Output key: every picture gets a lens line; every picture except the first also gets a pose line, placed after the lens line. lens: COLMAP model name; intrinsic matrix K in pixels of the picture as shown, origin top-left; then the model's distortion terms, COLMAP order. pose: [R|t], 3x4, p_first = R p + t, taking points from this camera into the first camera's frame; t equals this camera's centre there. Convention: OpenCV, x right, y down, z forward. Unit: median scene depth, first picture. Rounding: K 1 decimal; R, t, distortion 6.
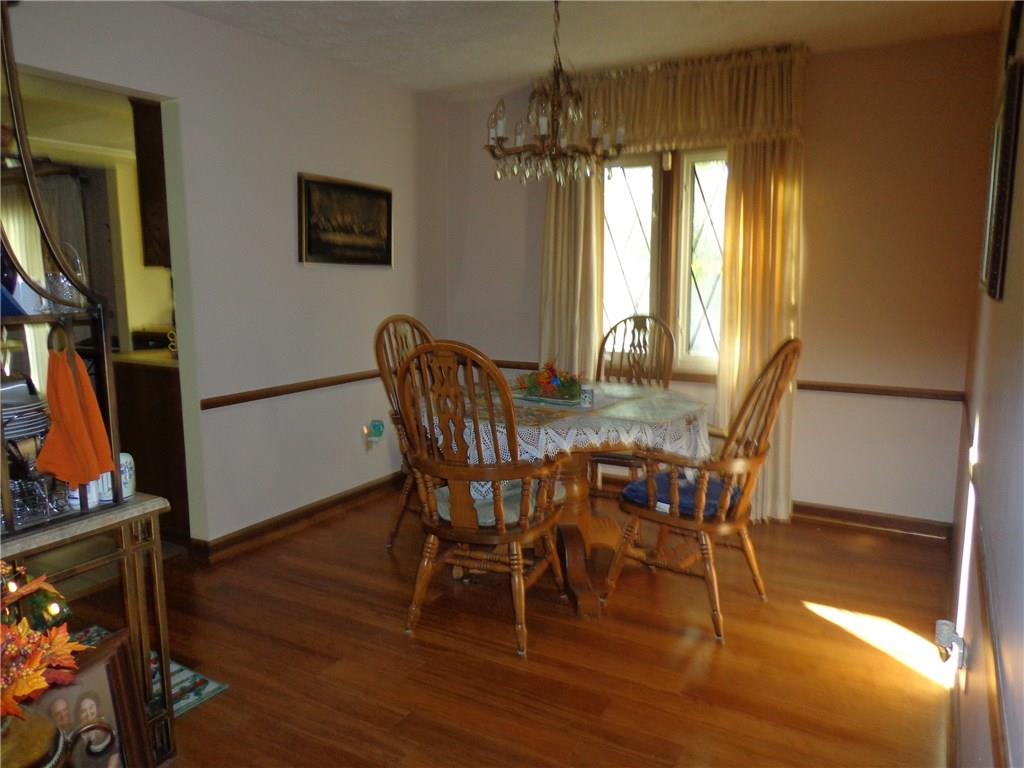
lens RADIAL K [[762.2, 0, 512.0], [0, 762.2, 384.0], [0, 0, 1]] dist [0.008407, -0.000008]
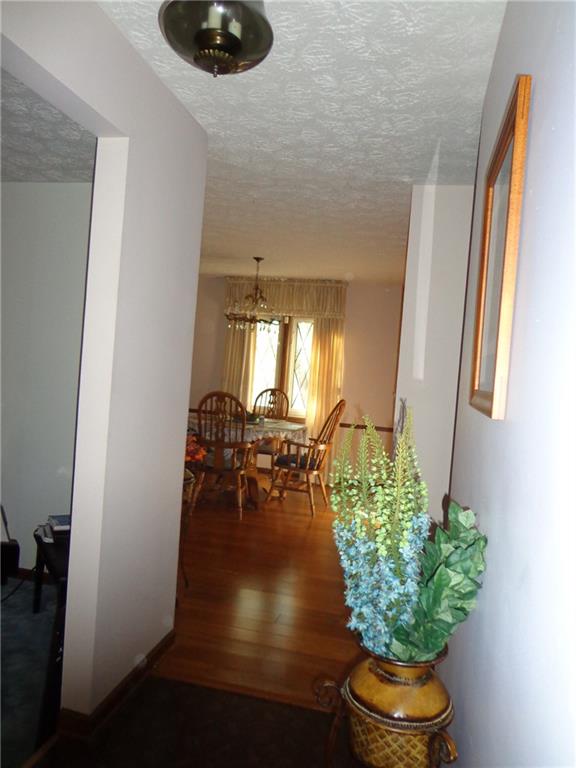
lens RADIAL K [[571.7, 0, 288.0], [0, 571.7, 384.0], [0, 0, 1]] dist [0.008407, -0.000008]
pose [[0.955622, 0.061208, 0.288168, -0.278651], [-0.030391, 0.993441, -0.110230, 0.078688], [-0.293025, 0.096580, 0.951214, -0.598075]]
